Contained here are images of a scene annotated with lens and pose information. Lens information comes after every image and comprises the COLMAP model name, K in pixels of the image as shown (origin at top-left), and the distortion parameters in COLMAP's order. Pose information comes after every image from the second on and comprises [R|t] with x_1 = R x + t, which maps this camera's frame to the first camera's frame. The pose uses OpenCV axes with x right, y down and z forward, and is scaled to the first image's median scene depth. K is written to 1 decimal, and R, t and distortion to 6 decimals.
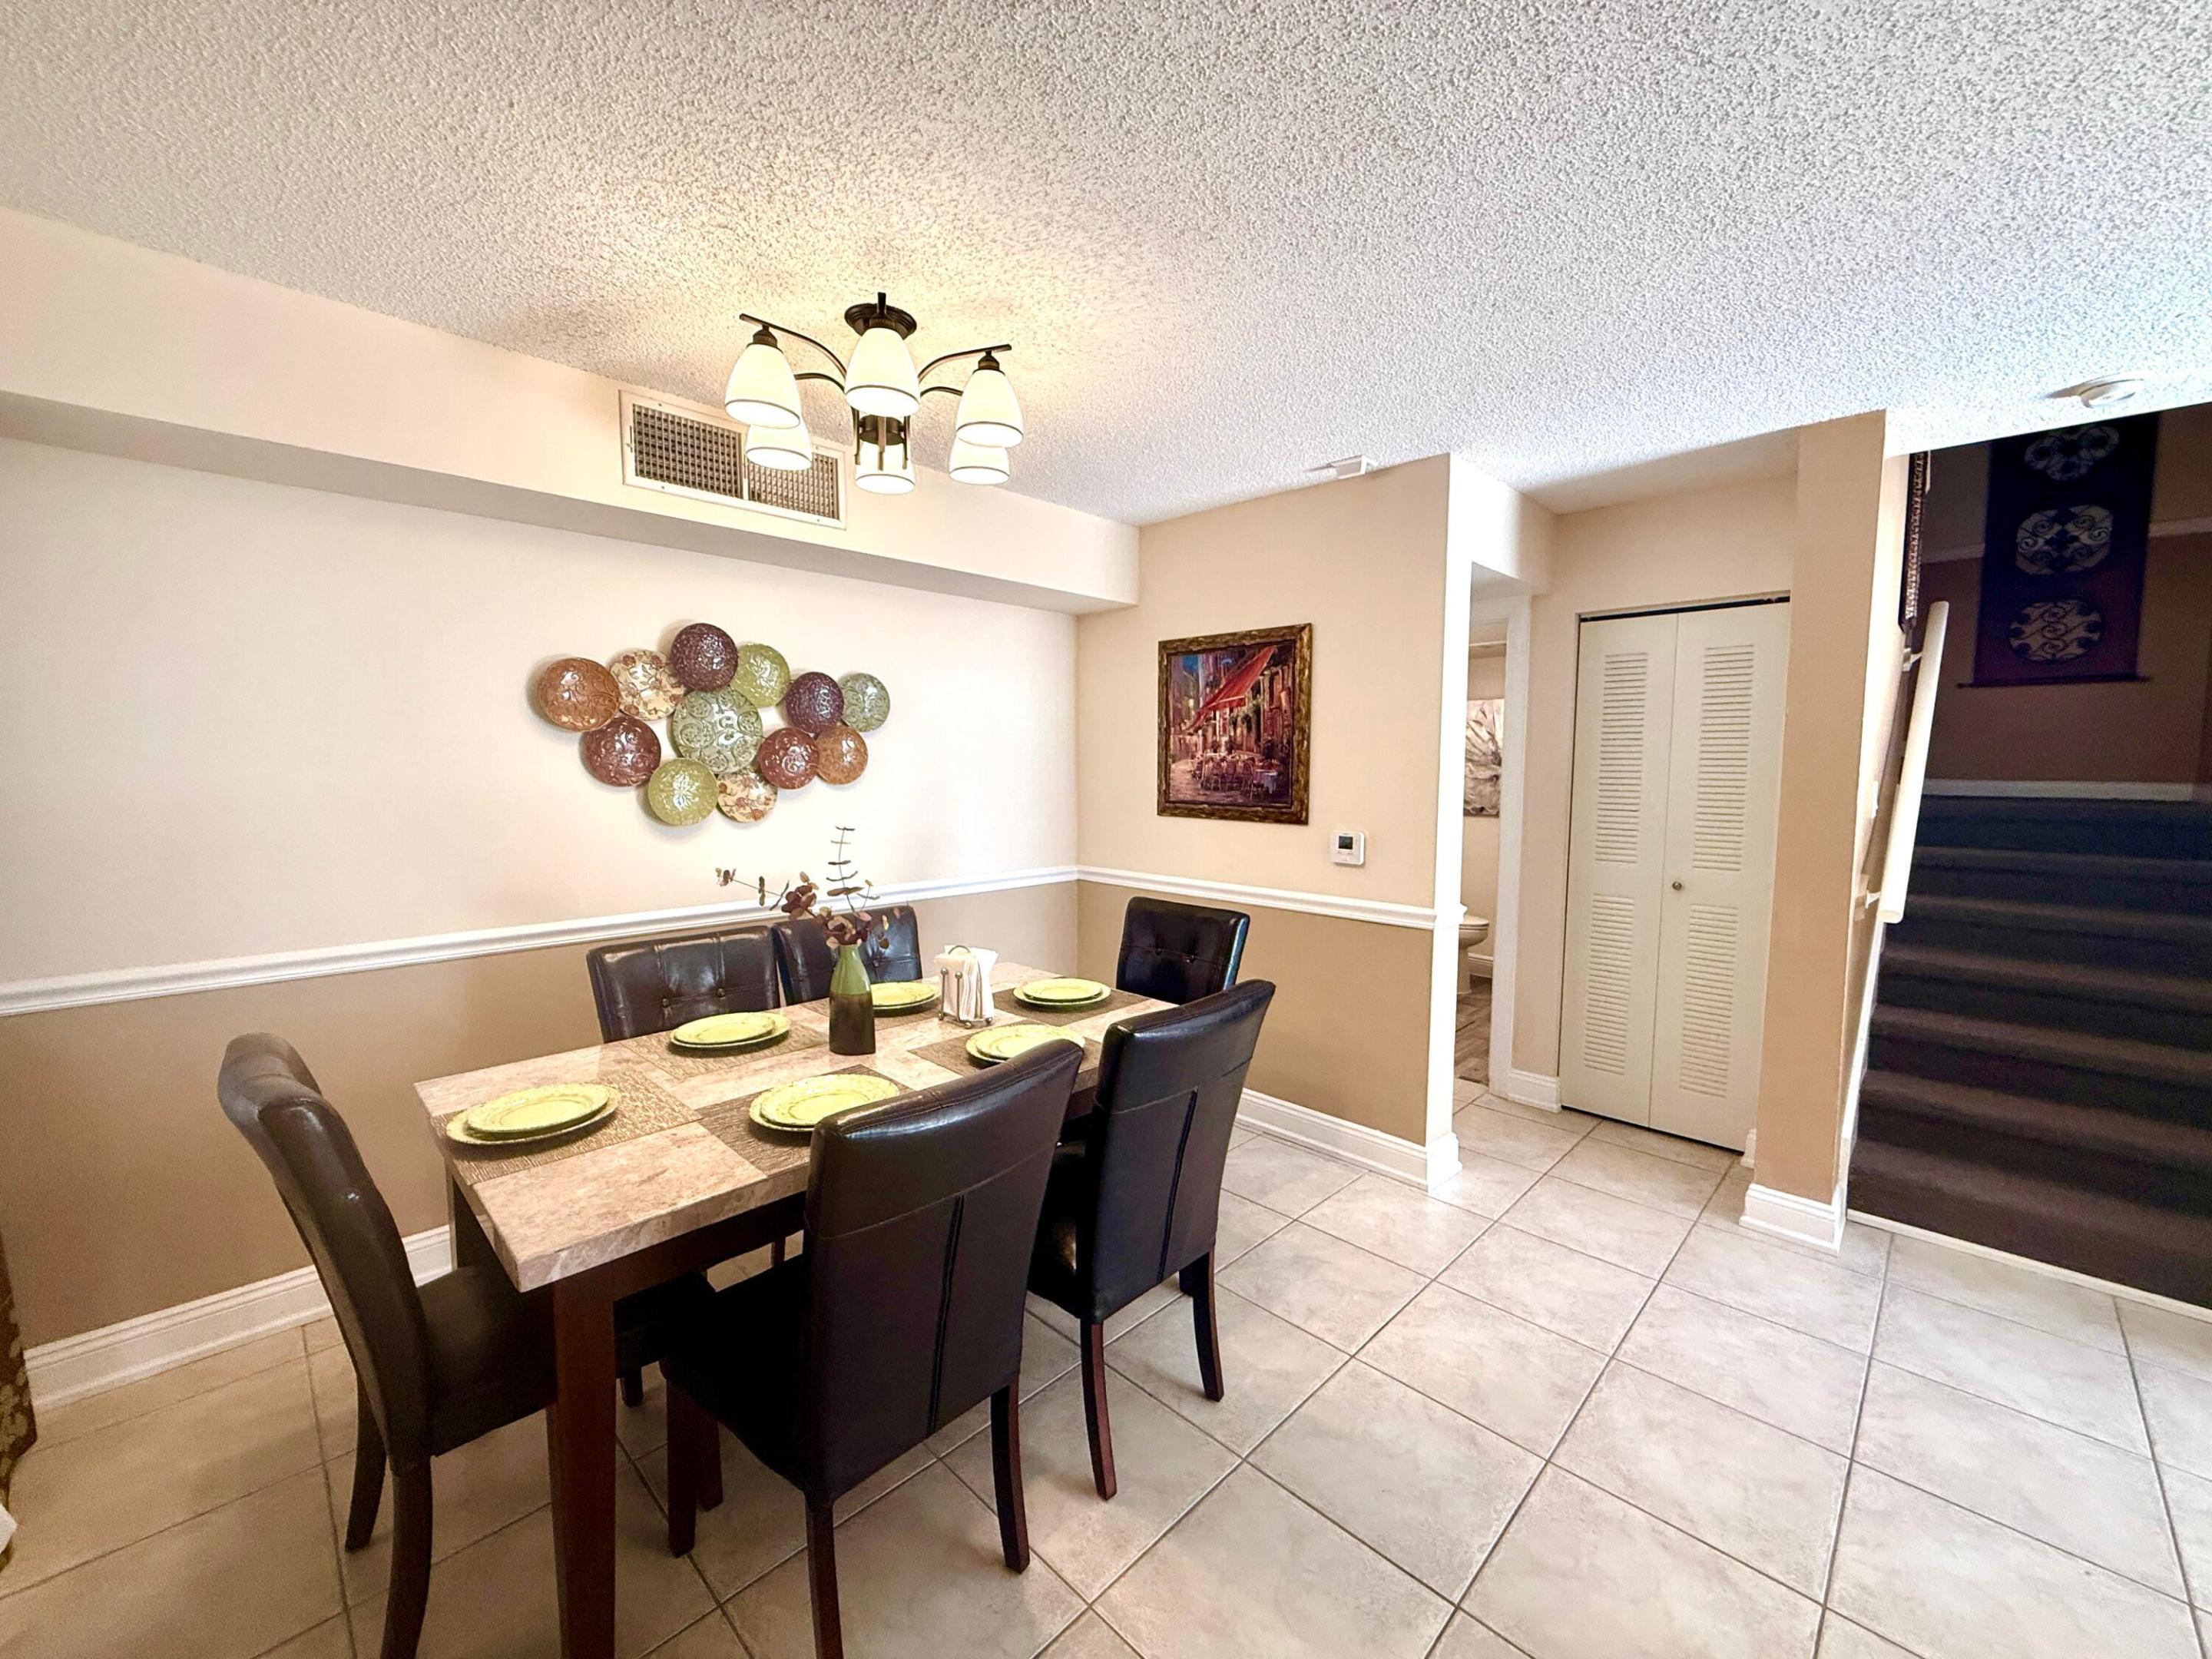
lens RADIAL K [[877.6, 0, 1102.7], [0, 877.6, 825.4], [0, 0, 1]] dist [0.000264, -0.000347]
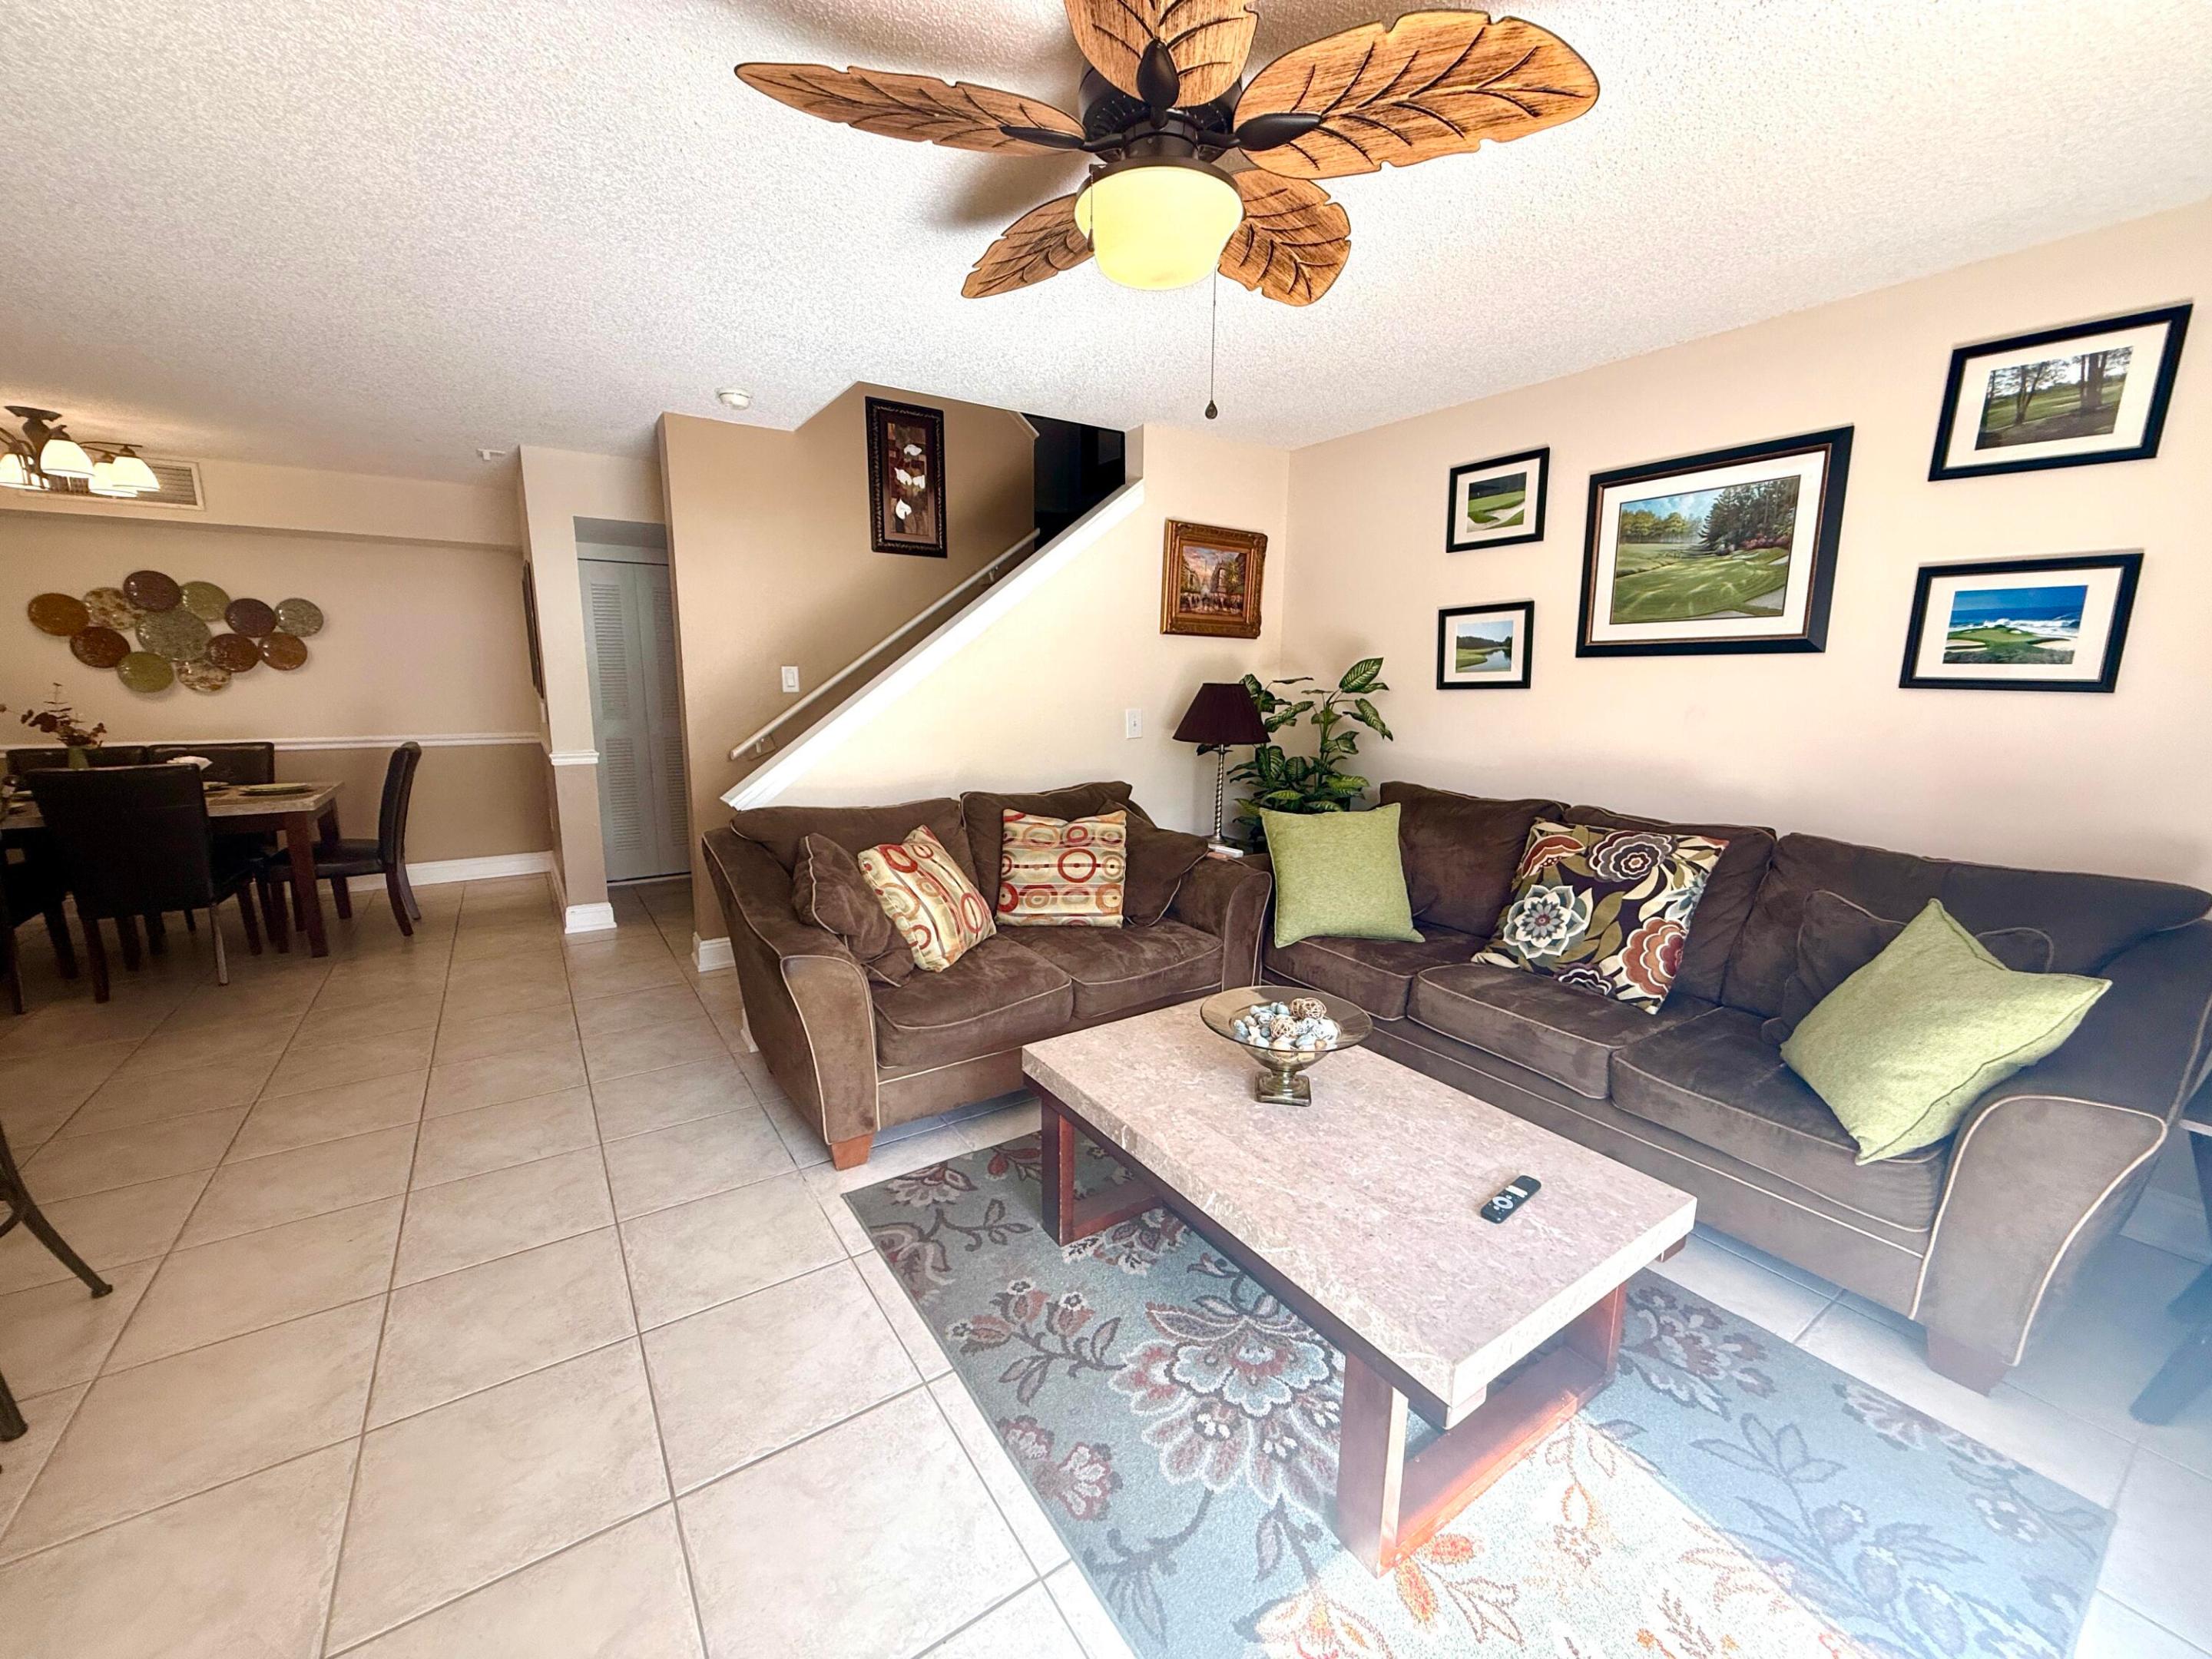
lens RADIAL K [[877.6, 0, 1099.2], [0, 877.6, 828.6], [0, 0, 1]] dist [0.000264, -0.000347]
pose [[0.979597, 0.037609, -0.197420, 1.378068], [-0.017498, 0.994564, 0.102645, 0.047043], [0.200207, -0.097096, 0.974931, -0.267357]]
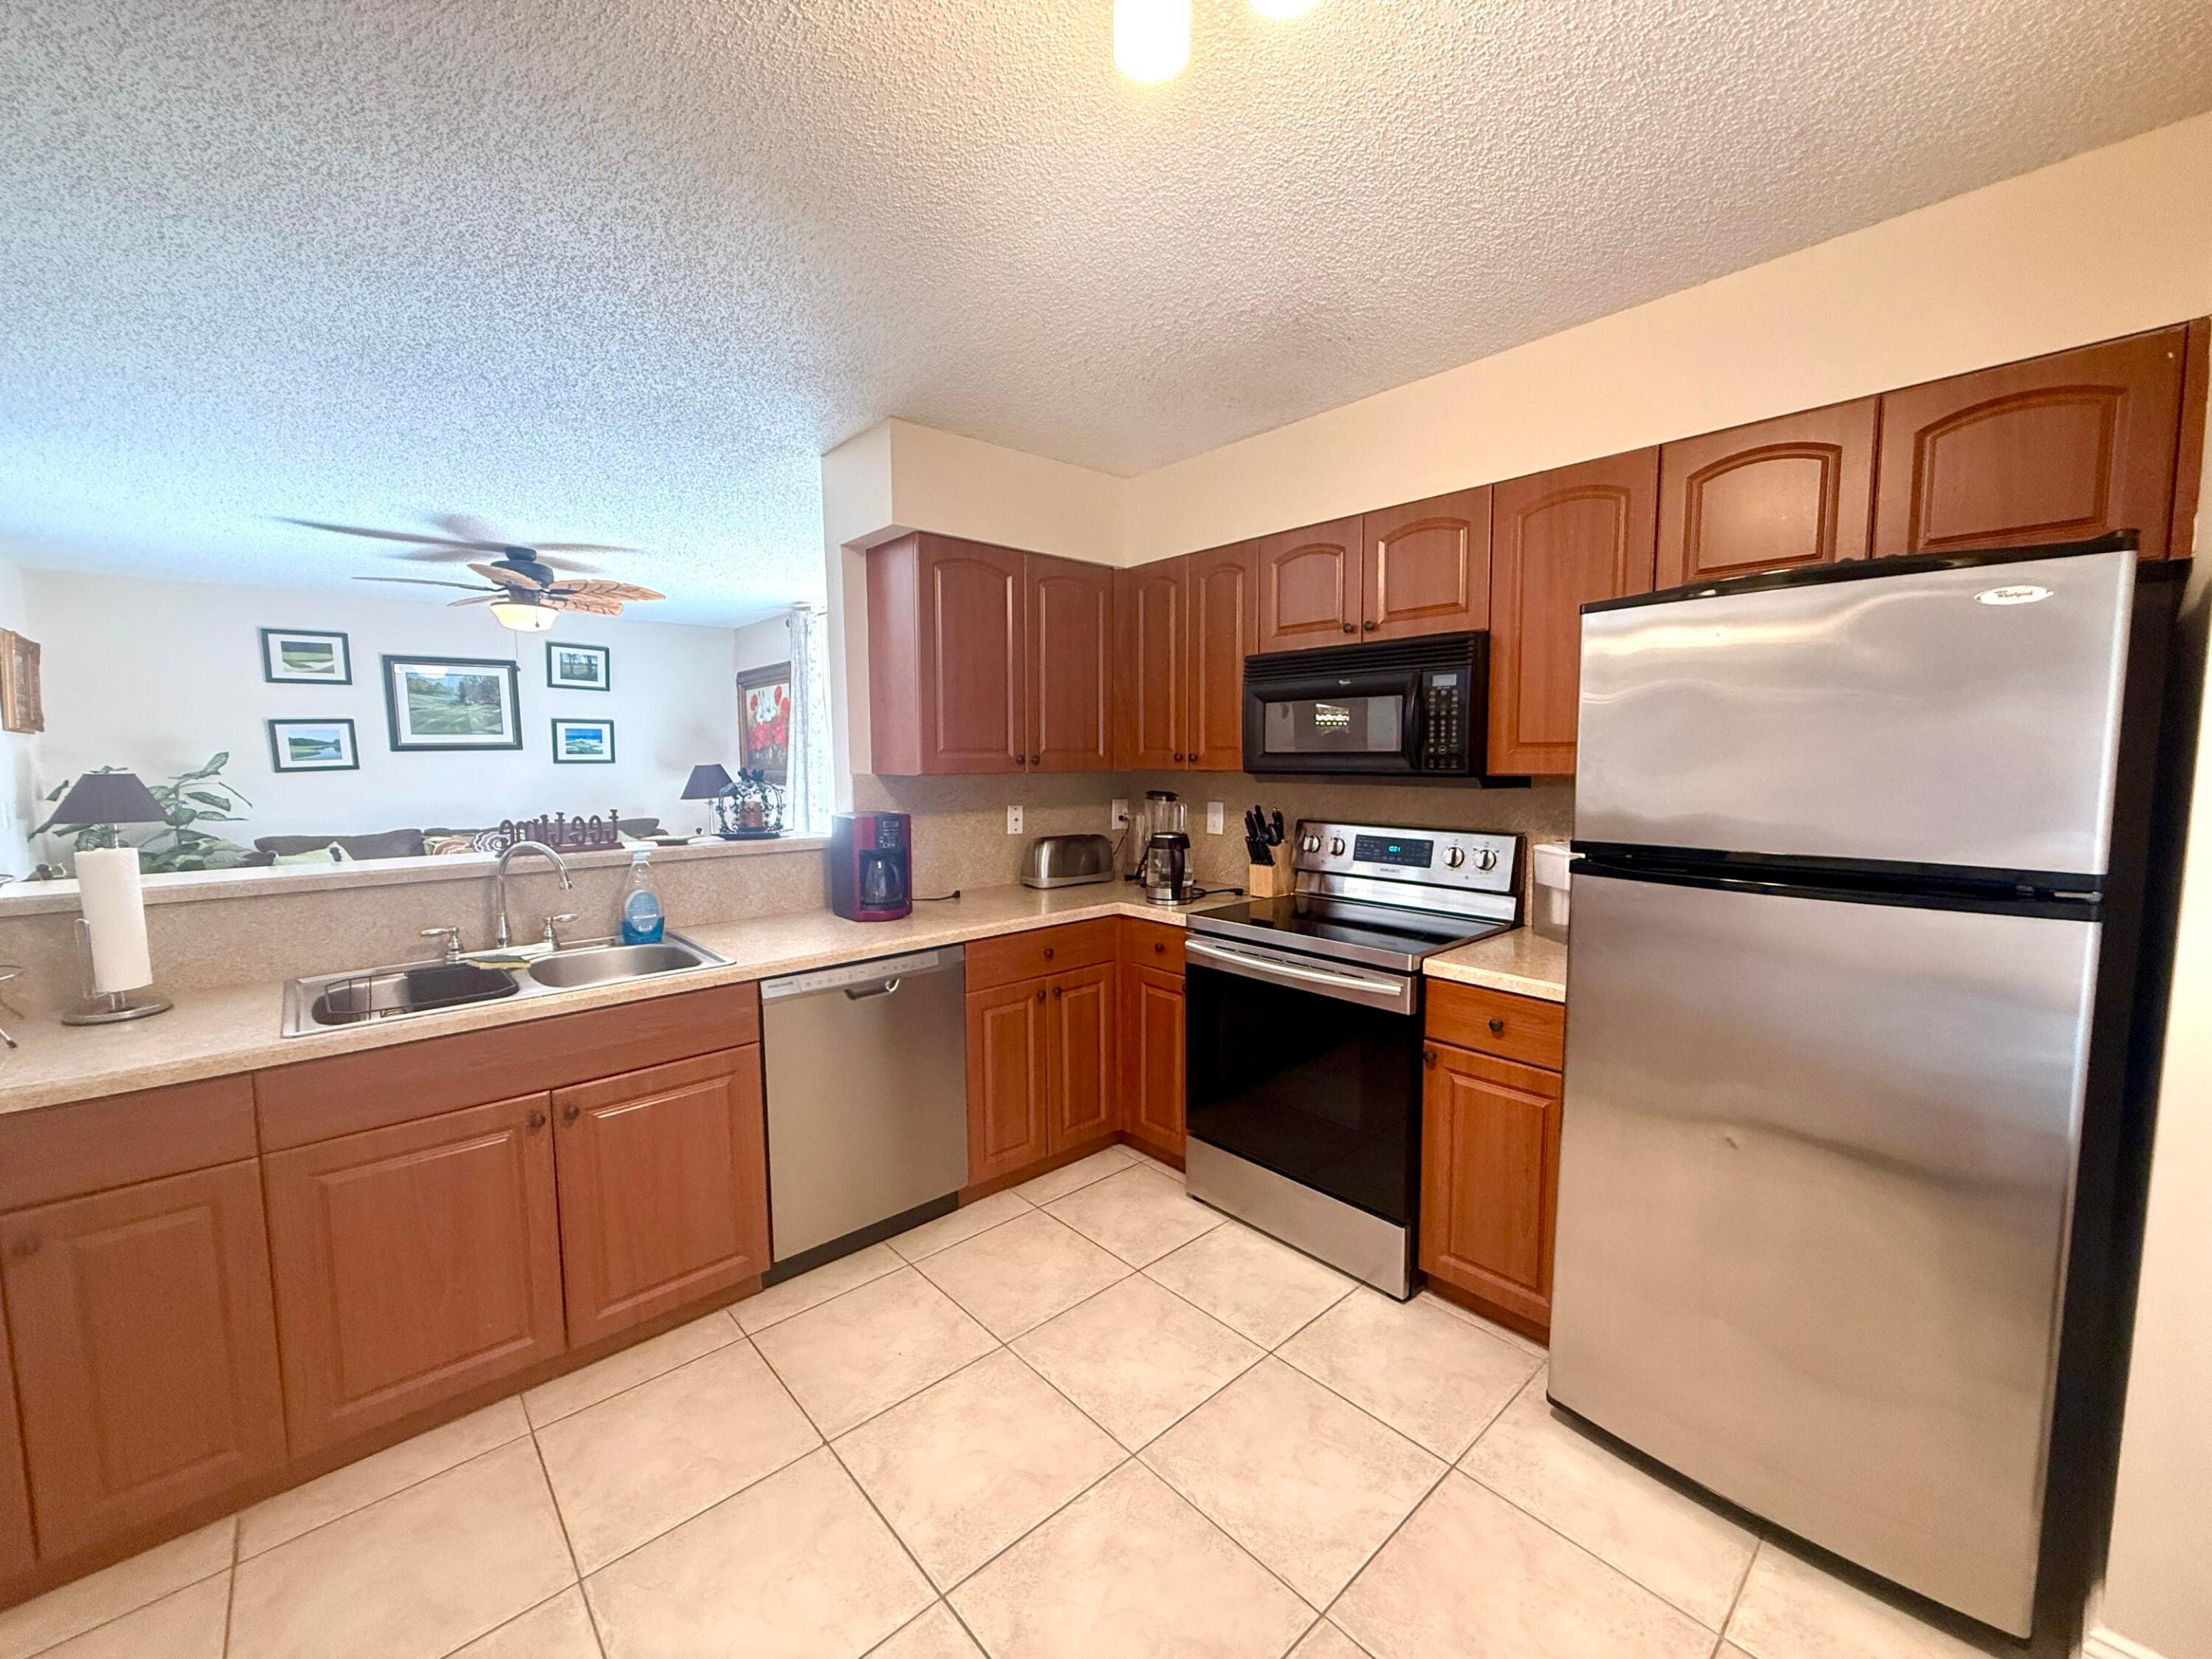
lens RADIAL K [[877.6, 0, 1104.7], [0, 877.6, 831.4], [0, 0, 1]] dist [0.000264, -0.000347]
pose [[0.061057, -0.096838, 0.993426, 0.072125], [0.079815, 0.992569, 0.091849, 0.059901], [-0.994938, 0.073682, 0.068333, -0.709829]]
